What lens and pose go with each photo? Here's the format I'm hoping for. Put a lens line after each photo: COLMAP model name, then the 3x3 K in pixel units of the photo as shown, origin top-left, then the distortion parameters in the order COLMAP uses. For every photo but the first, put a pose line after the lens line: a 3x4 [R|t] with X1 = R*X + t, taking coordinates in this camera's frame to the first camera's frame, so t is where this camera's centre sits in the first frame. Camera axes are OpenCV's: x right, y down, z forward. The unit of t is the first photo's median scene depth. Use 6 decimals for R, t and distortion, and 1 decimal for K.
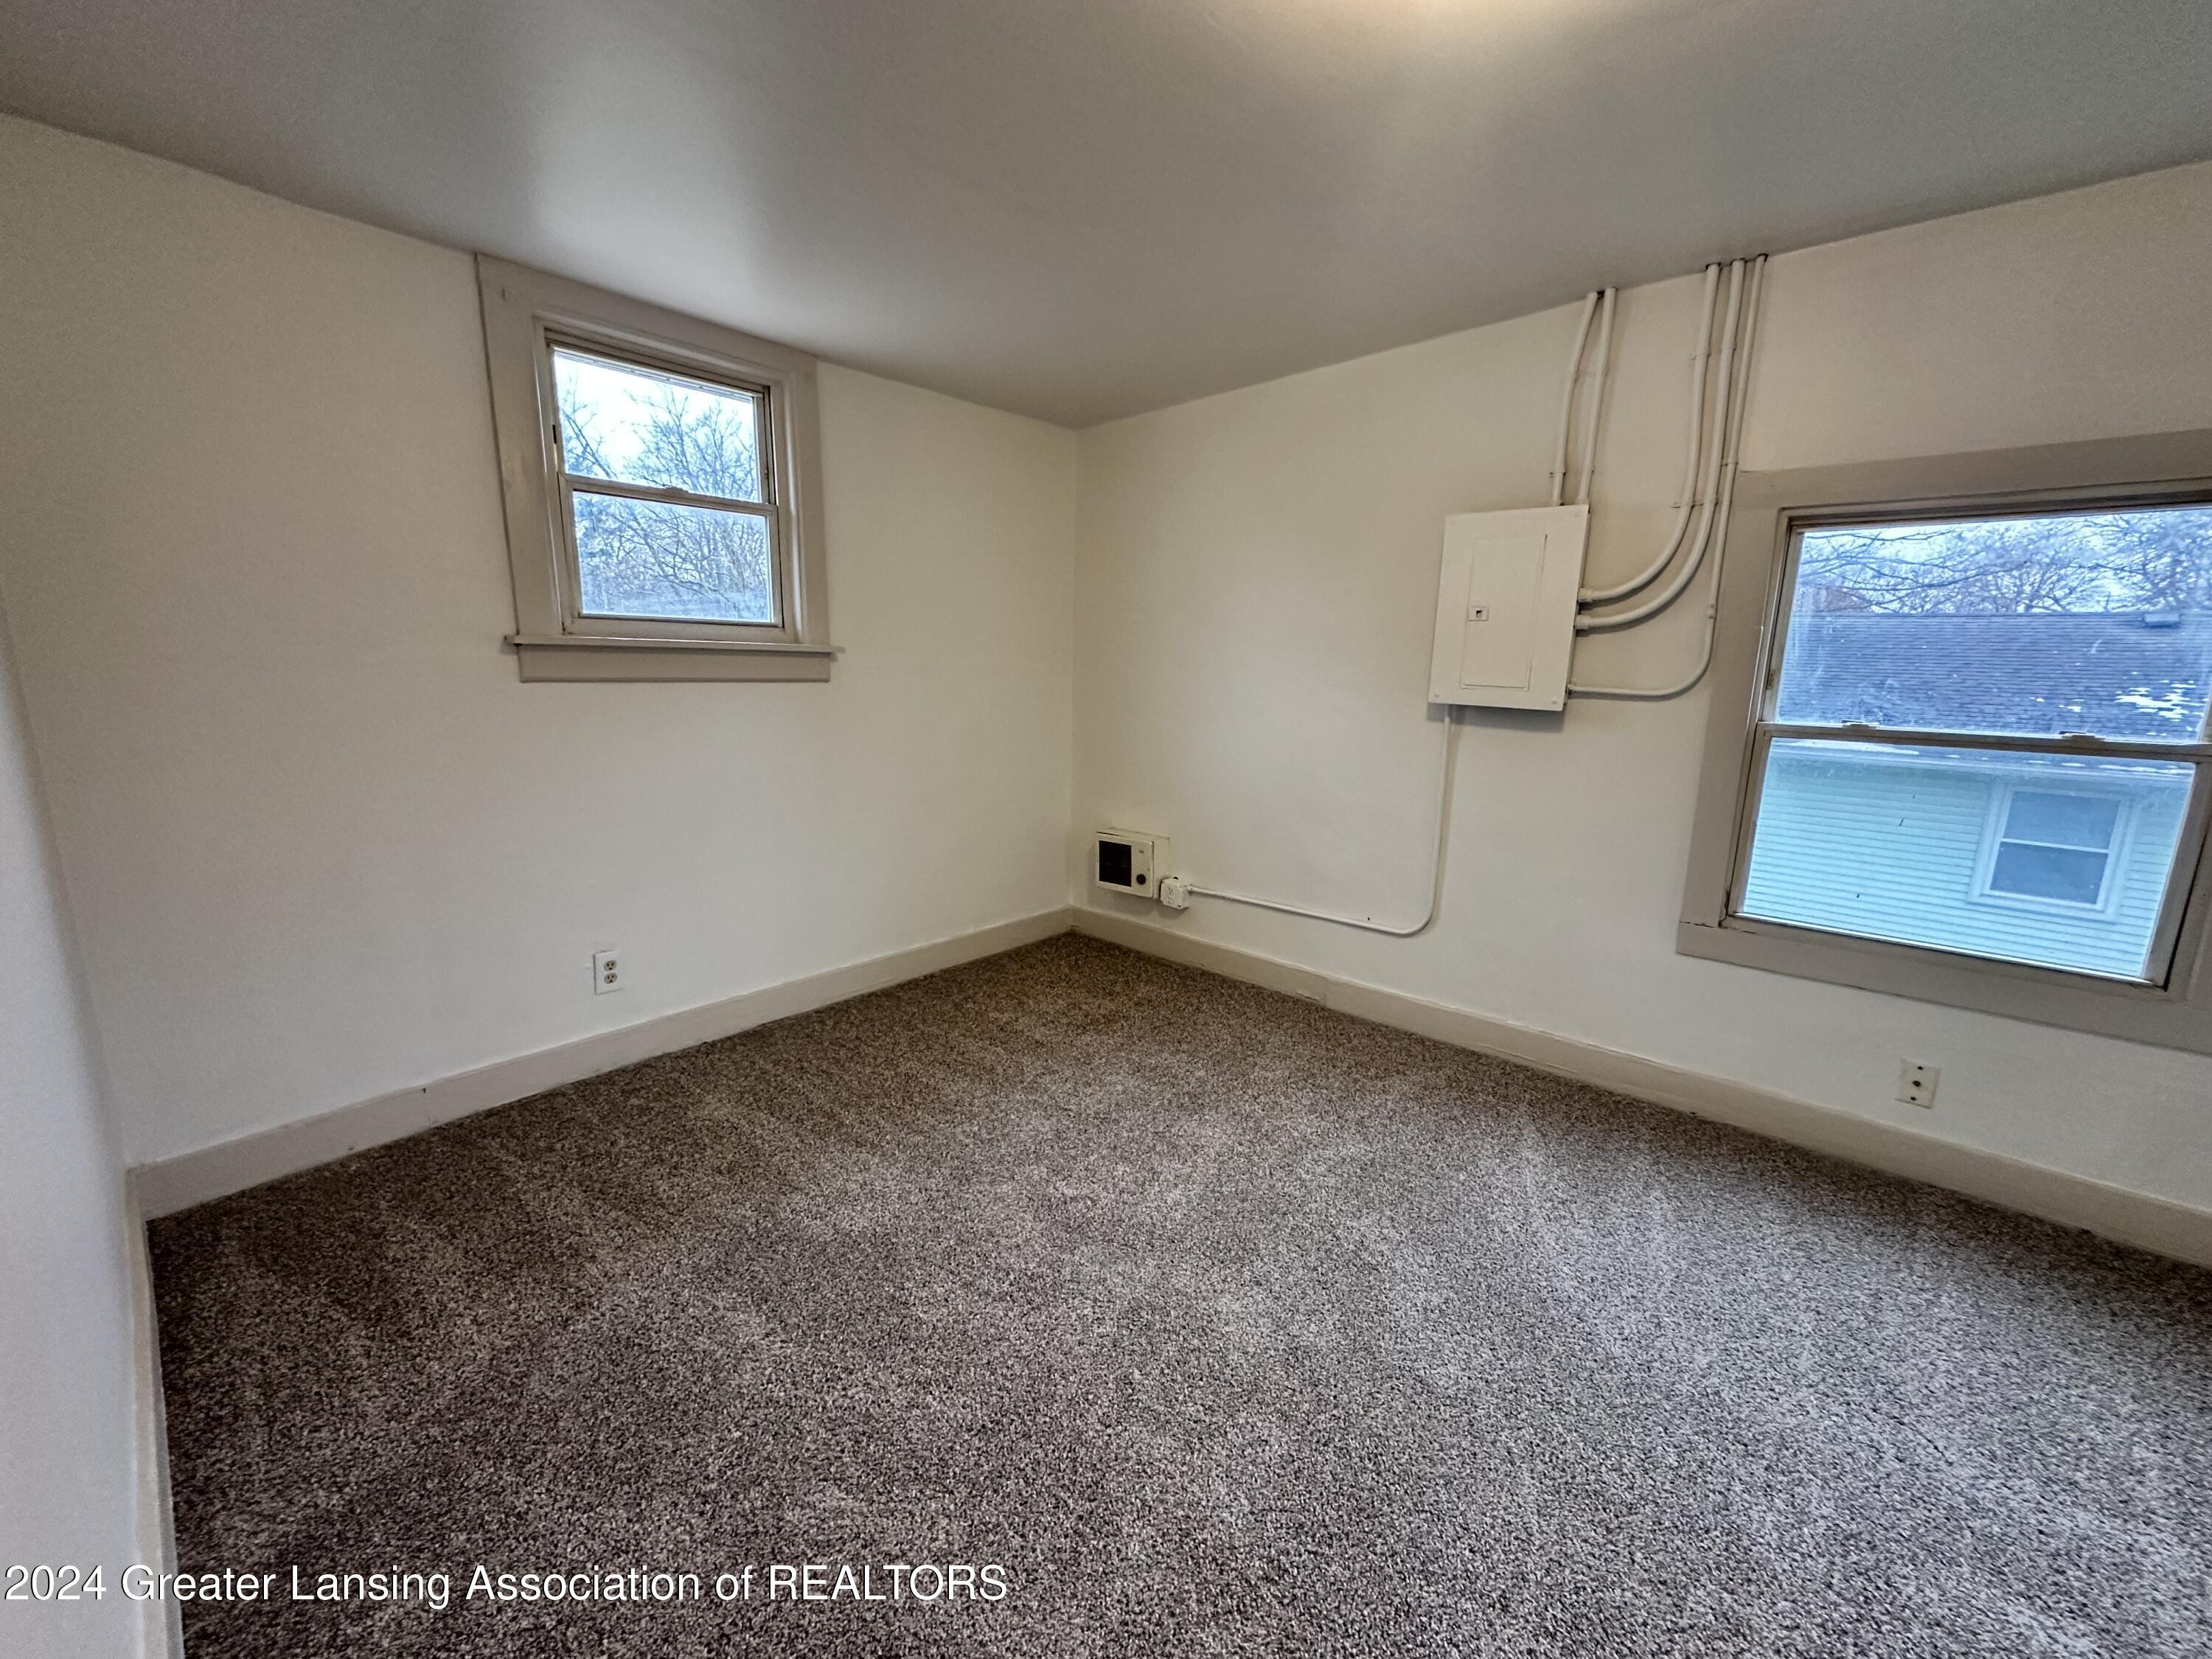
lens RADIAL K [[881.1, 0, 1104.1], [0, 881.1, 831.8], [0, 0, 1]] dist [-0.000201, 0.000424]
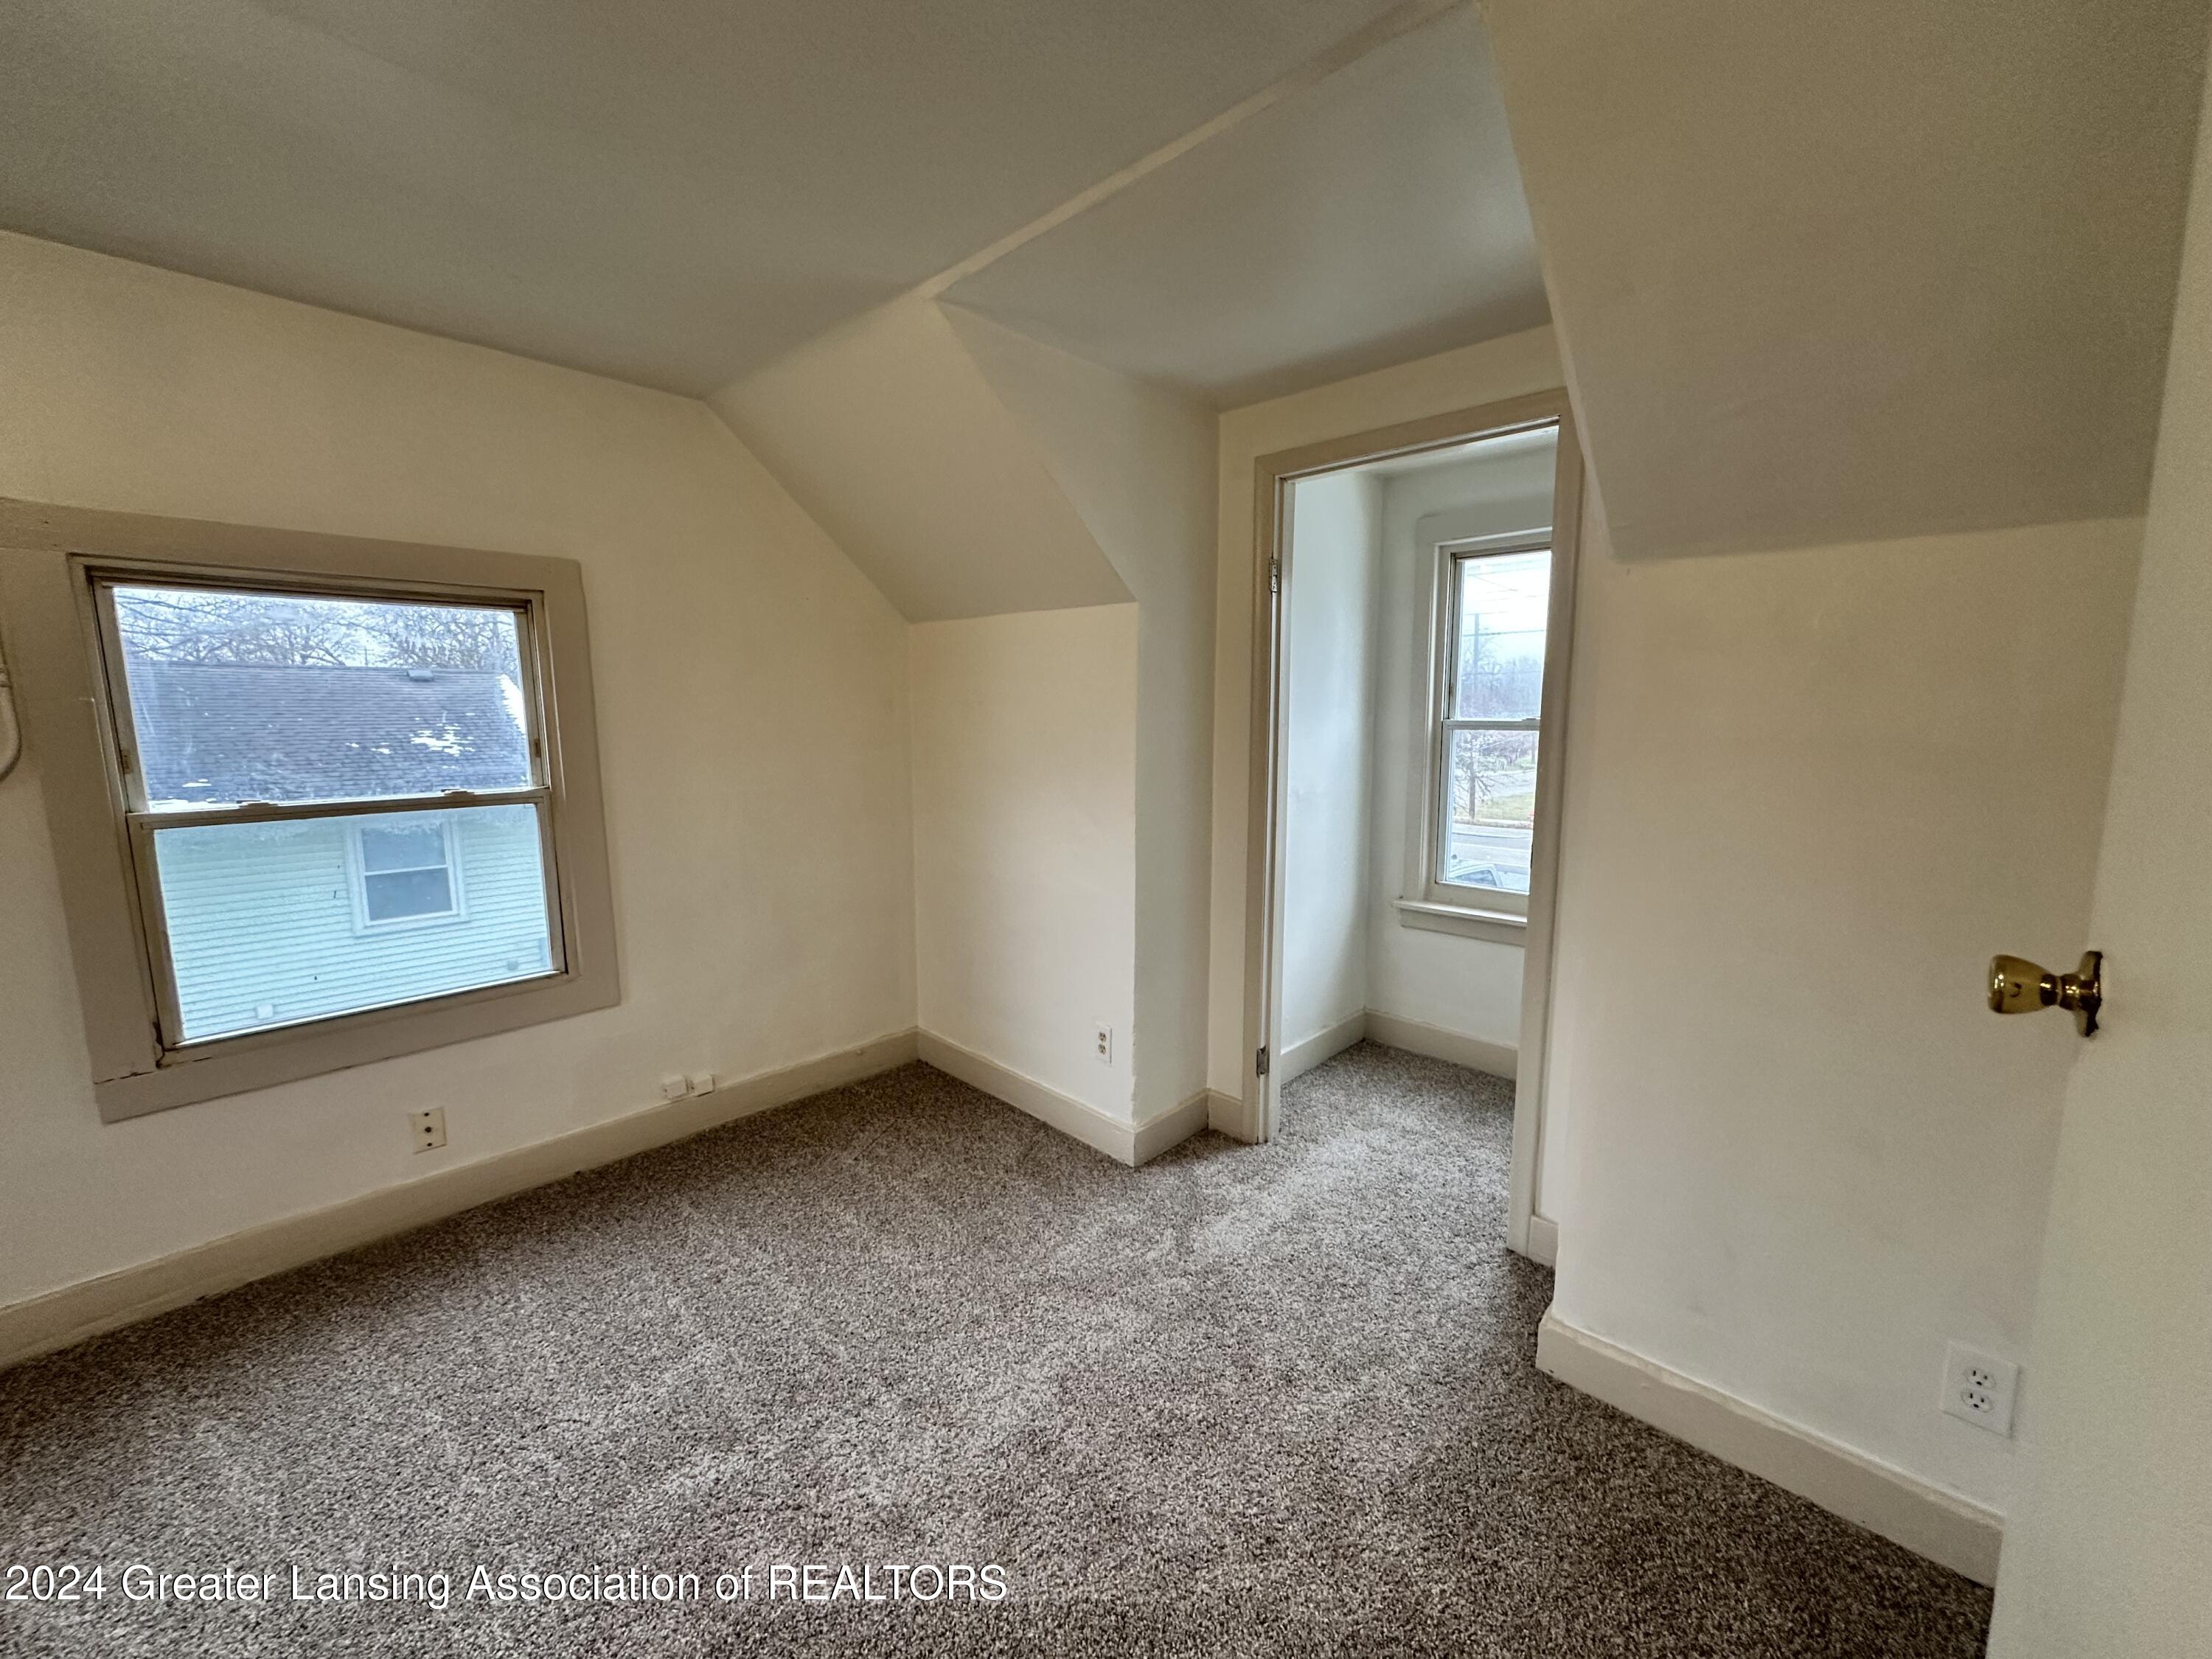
lens RADIAL K [[881.1, 0, 1114.0], [0, 881.1, 829.2], [0, 0, 1]] dist [-0.000201, 0.000424]
pose [[0.038809, -0.152147, 0.987596, -0.026937], [0.203199, 0.968891, 0.141280, -0.043466], [-0.978368, 0.195196, 0.068518, 0.061805]]
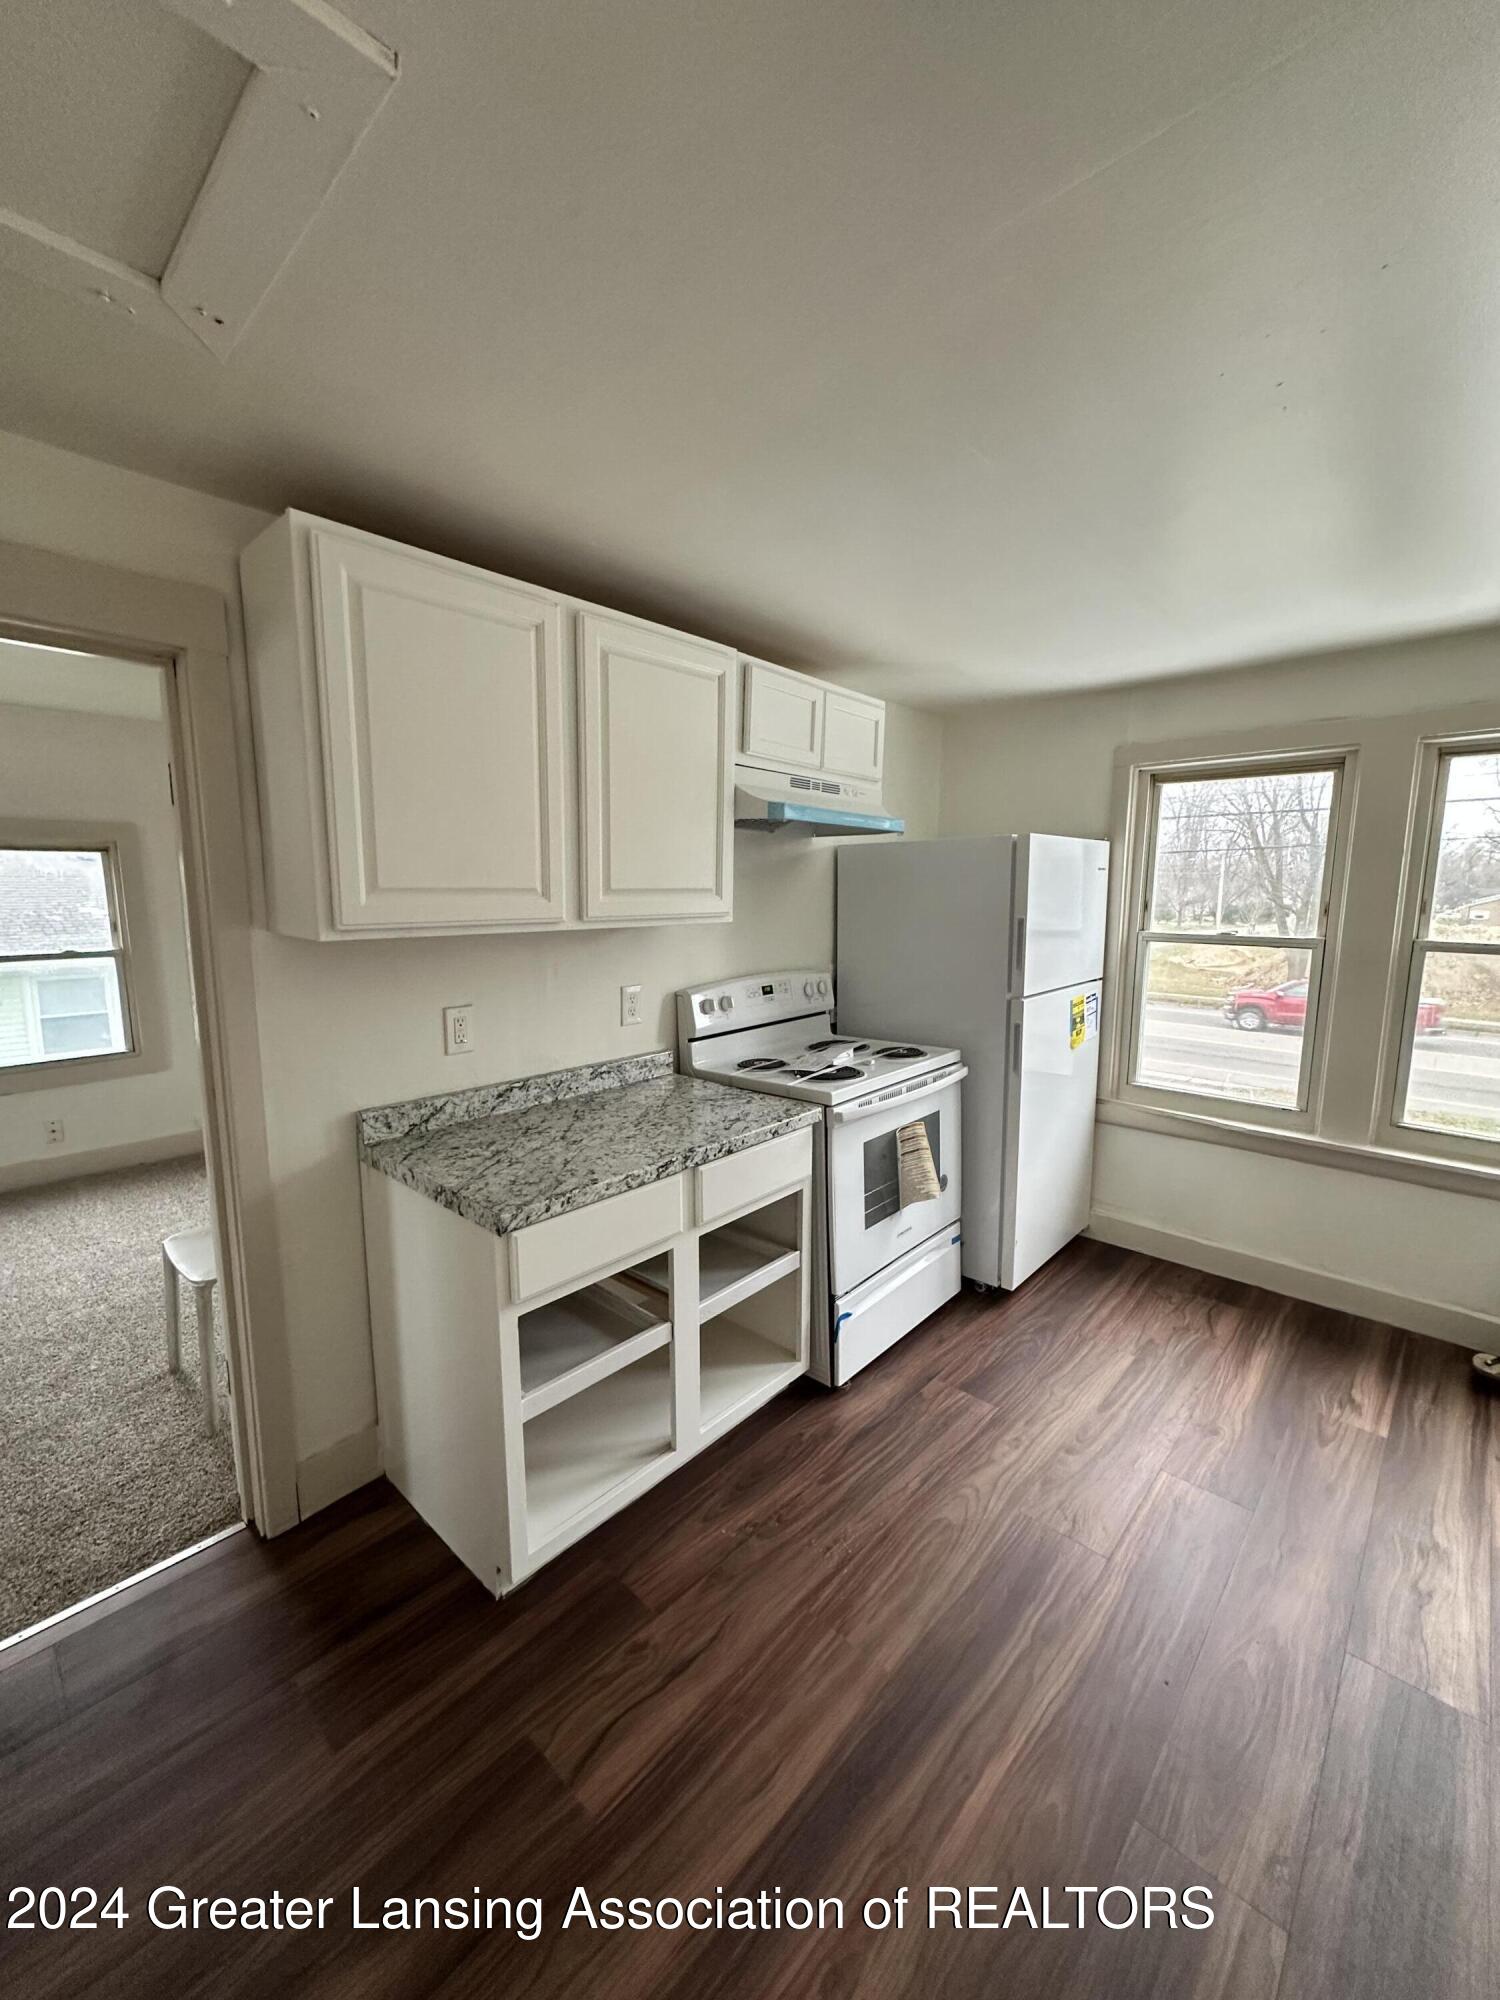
lens RADIAL K [[796.6, 0, 754.0], [0, 796.6, 999.3], [0, 0, 1]] dist [-0.000201, 0.000424]
pose [[0.021842, -0.161457, 0.986638, -0.752972], [0.192644, 0.969059, 0.154315, 0.029749], [-0.981026, 0.186700, 0.052269, -0.681474]]
